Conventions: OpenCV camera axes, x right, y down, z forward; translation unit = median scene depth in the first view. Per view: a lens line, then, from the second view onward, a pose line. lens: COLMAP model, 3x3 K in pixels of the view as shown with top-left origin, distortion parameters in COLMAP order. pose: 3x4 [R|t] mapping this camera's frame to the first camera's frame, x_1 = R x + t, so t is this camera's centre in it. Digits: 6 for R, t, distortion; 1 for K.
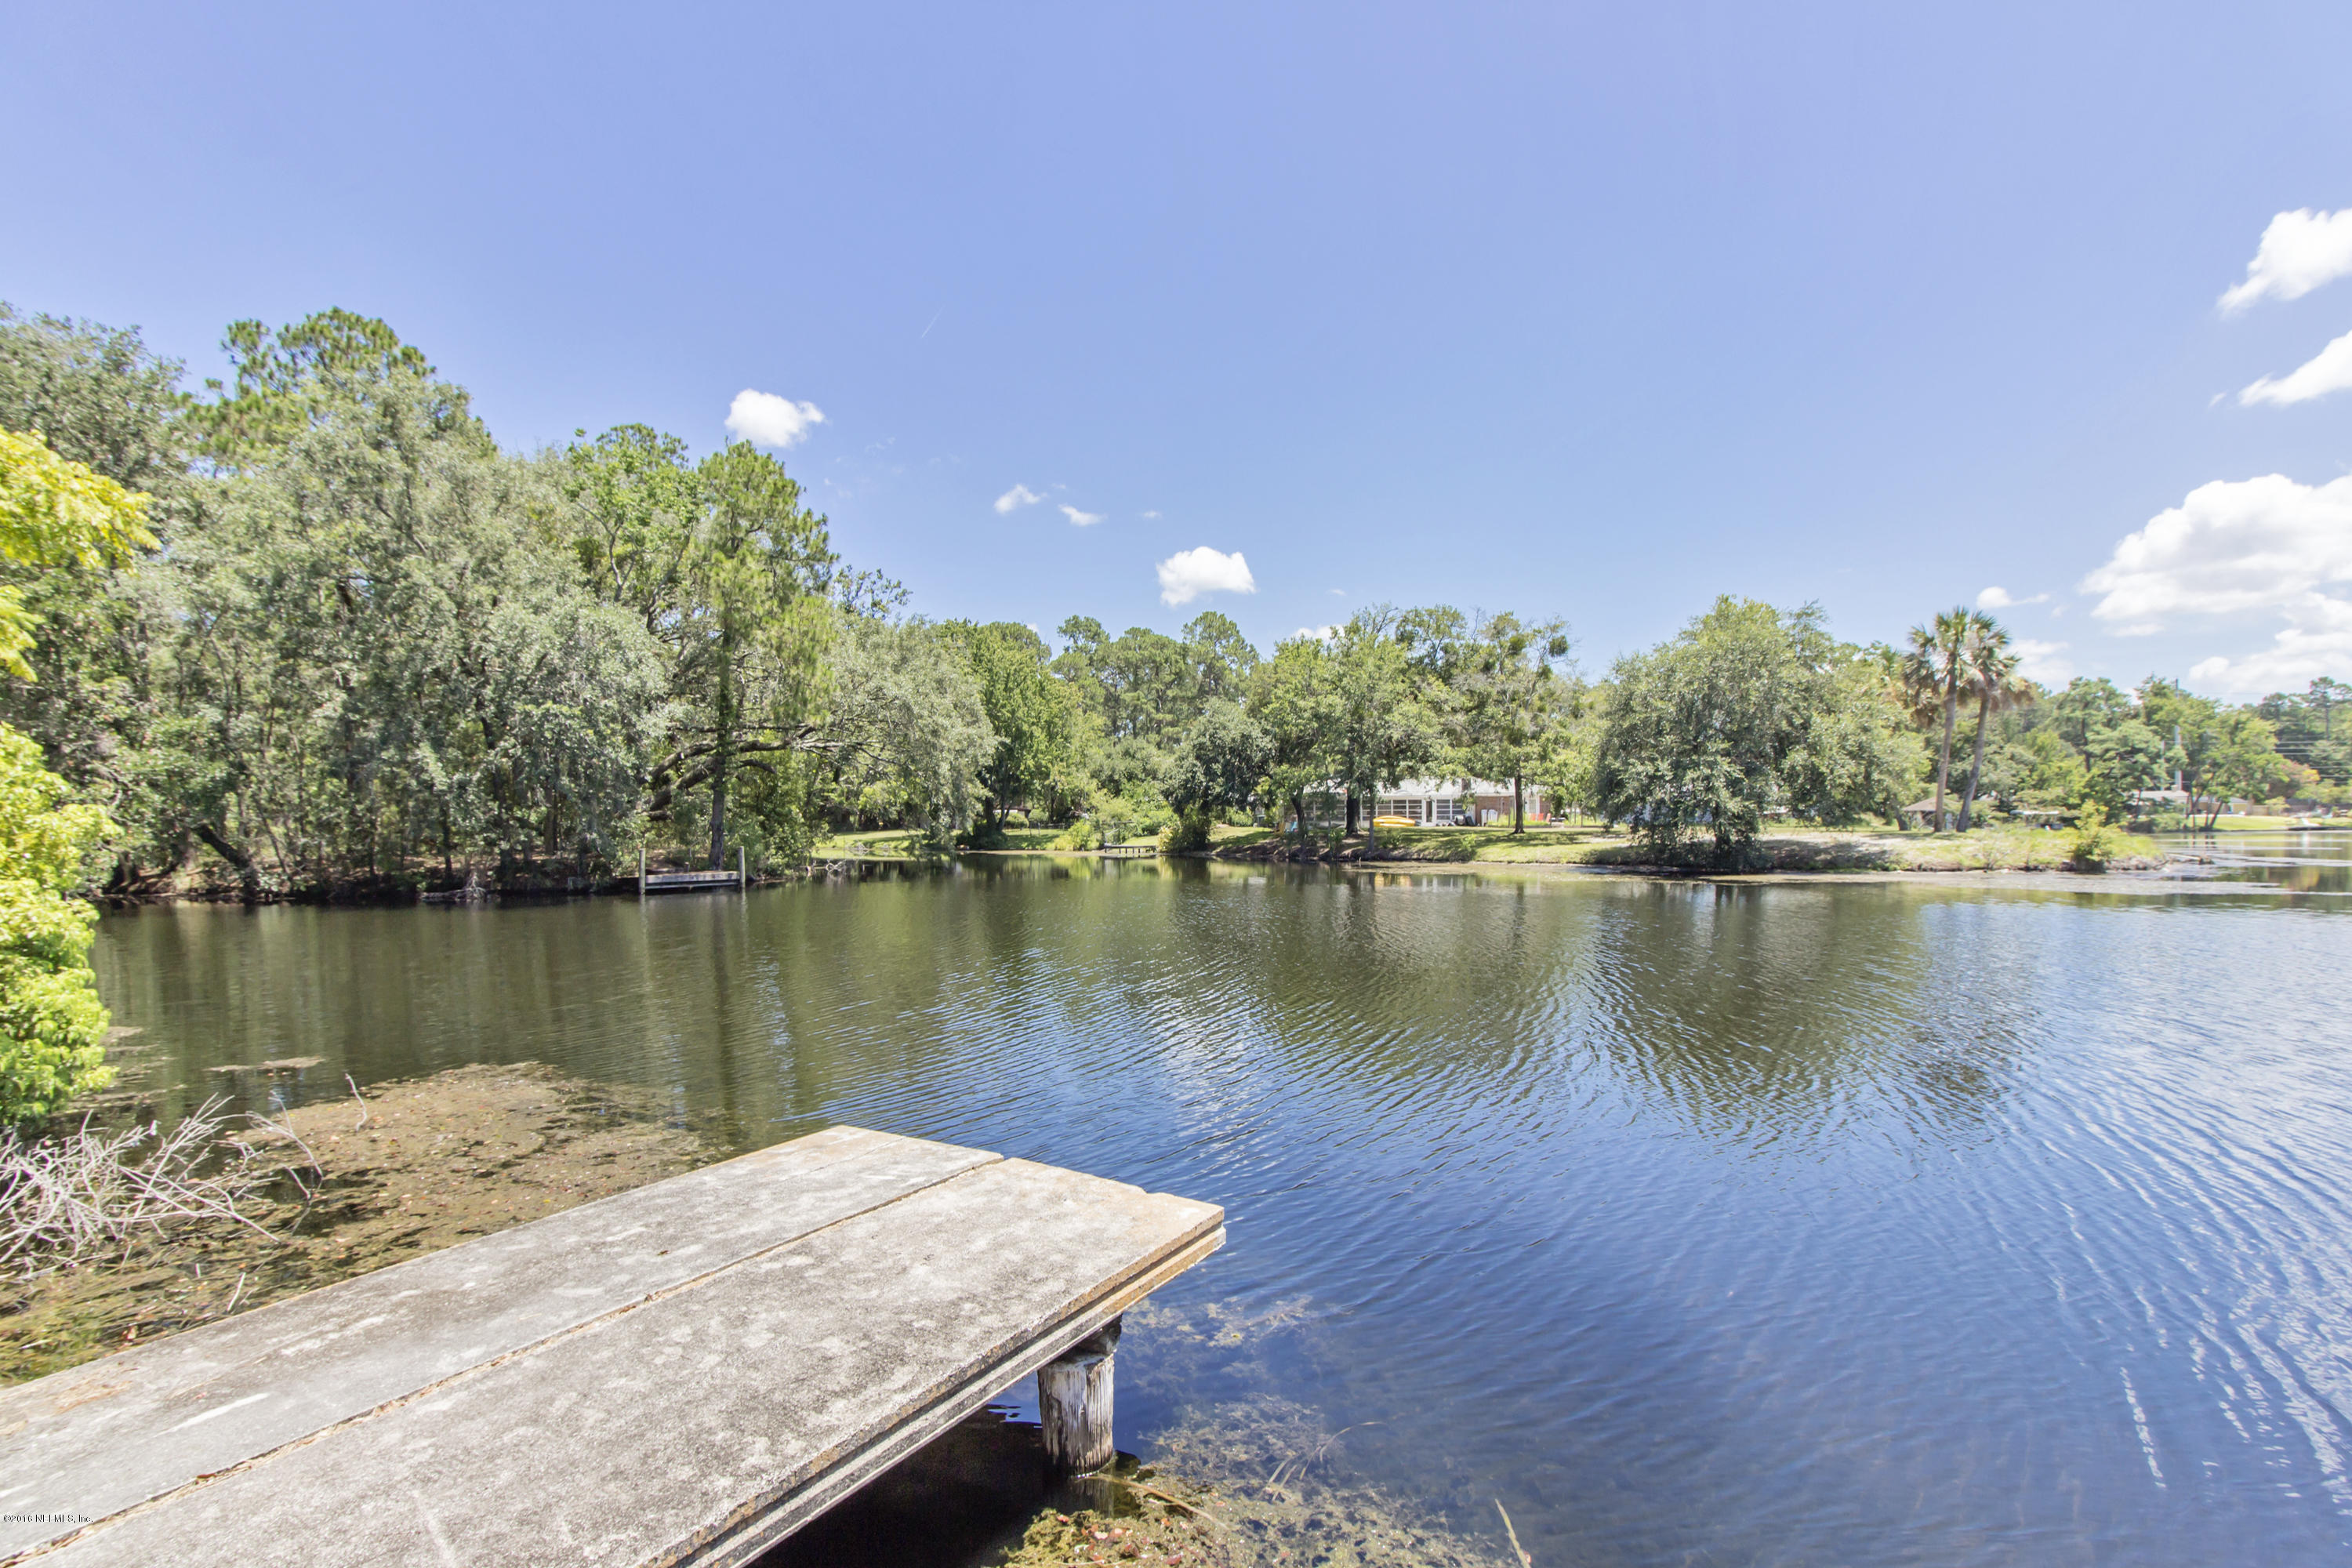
lens RADIAL K [[1088.9, 0, 1198.4], [0, 1088.9, 781.7], [0, 0, 1]] dist [0.000226, 0.000434]
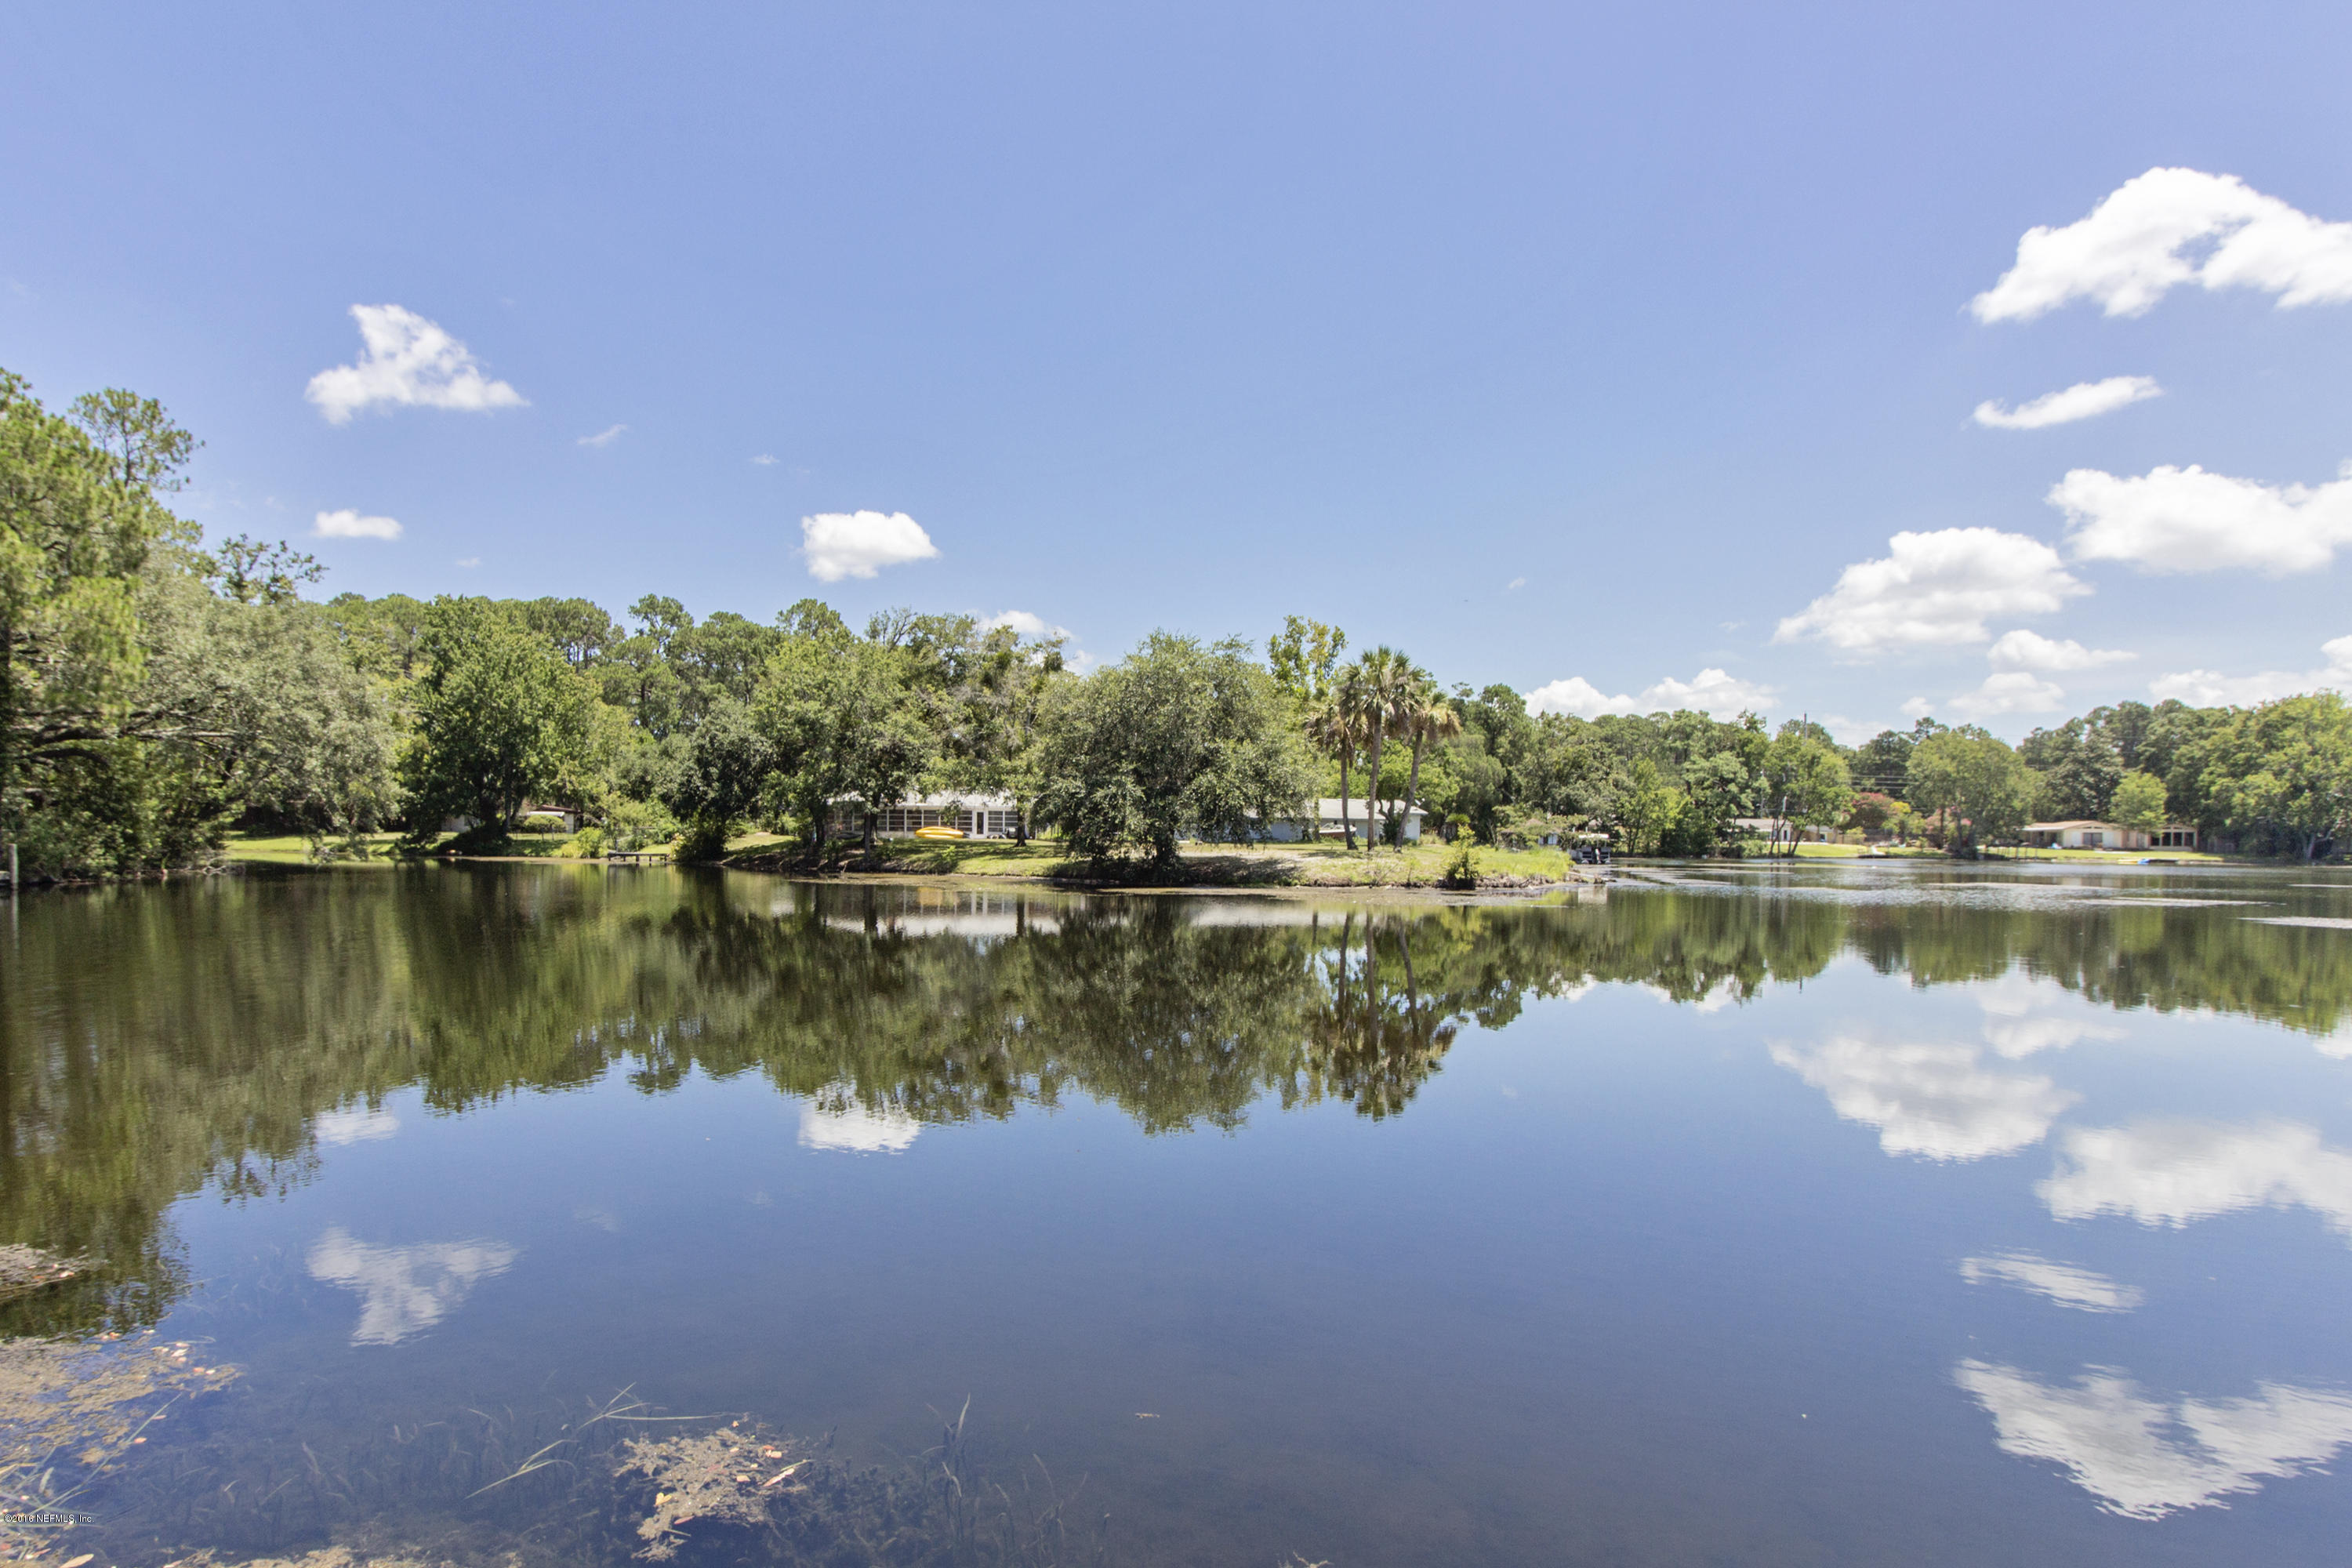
lens RADIAL K [[1285.3, 0, 1341.2], [0, 1285.3, 798.7], [0, 0, 1]] dist [-0.001056, -0.001433]
pose [[0.978169, 0.025353, 0.206258, 0.294552], [-0.027104, 0.999617, 0.005669, -0.009781], [-0.206035, -0.011135, 0.978481, -0.187162]]
